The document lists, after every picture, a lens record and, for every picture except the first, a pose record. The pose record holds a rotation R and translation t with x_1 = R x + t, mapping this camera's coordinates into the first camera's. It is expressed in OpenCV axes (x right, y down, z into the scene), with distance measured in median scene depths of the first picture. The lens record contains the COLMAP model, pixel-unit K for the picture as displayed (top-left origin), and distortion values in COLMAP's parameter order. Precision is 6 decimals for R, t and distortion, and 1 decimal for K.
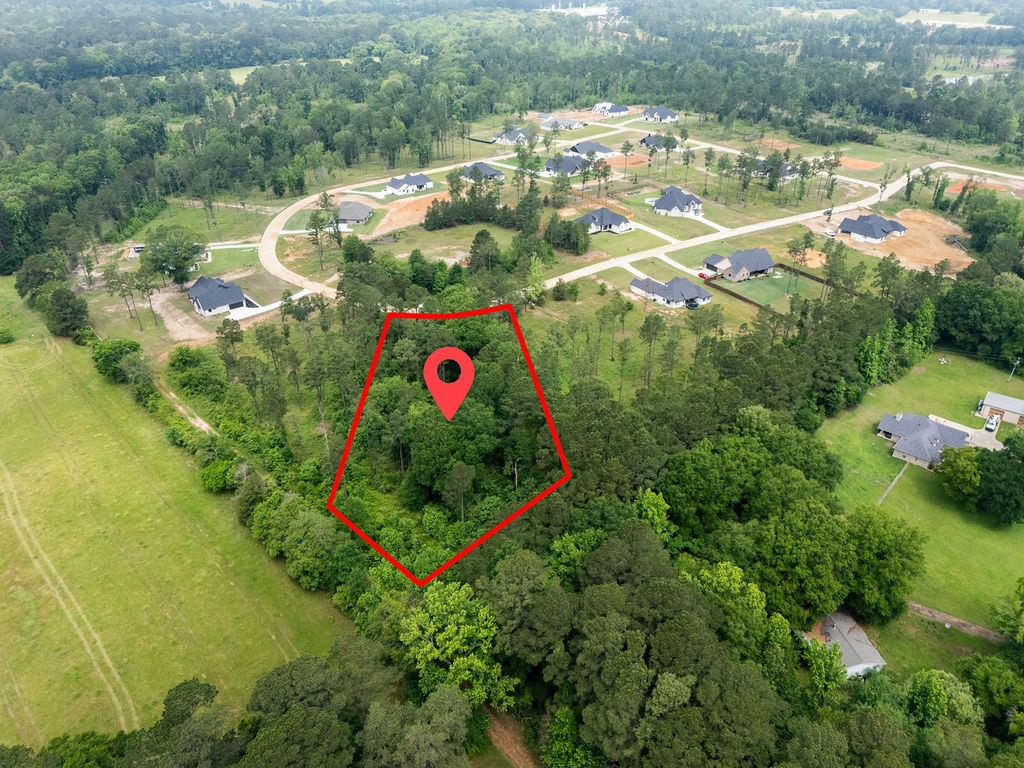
lens RADIAL K [[756.2, 0, 514.8], [0, 756.2, 382.3], [0, 0, 1]] dist [0.068733, -0.056165]
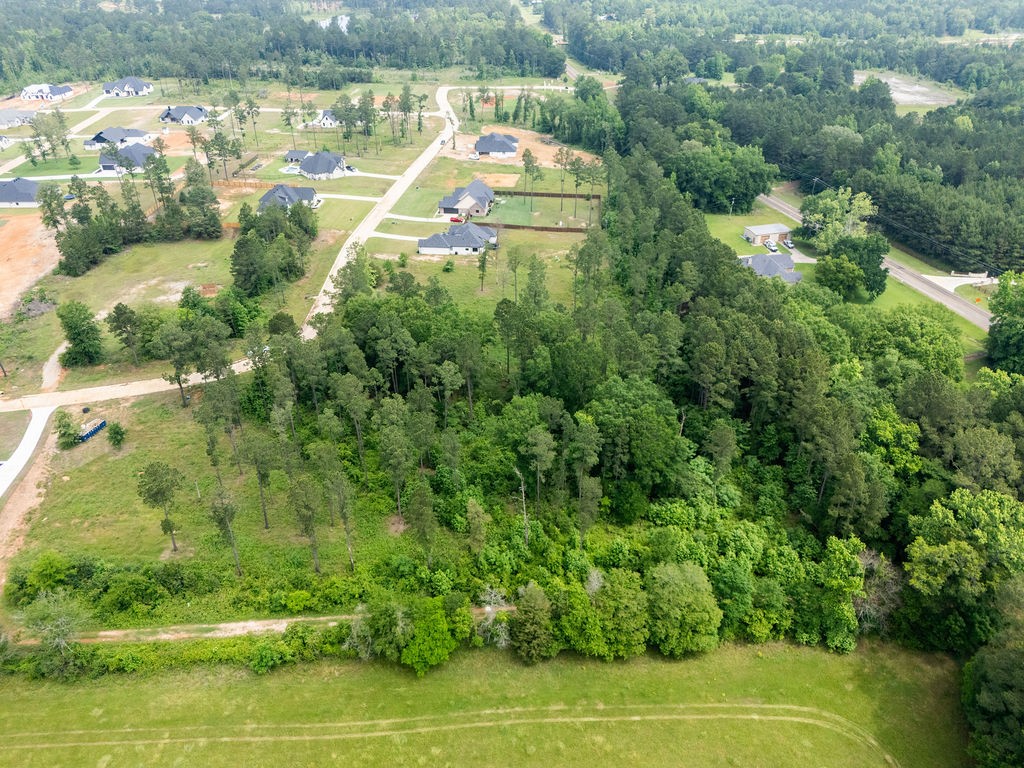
lens RADIAL K [[756.2, 0, 514.8], [0, 756.2, 382.3], [0, 0, 1]] dist [0.068733, -0.056165]
pose [[0.640565, -0.409900, 0.649352, -0.355943], [0.385549, 0.902982, 0.189671, -0.092781], [-0.664100, 0.128861, 0.736456, 0.233706]]
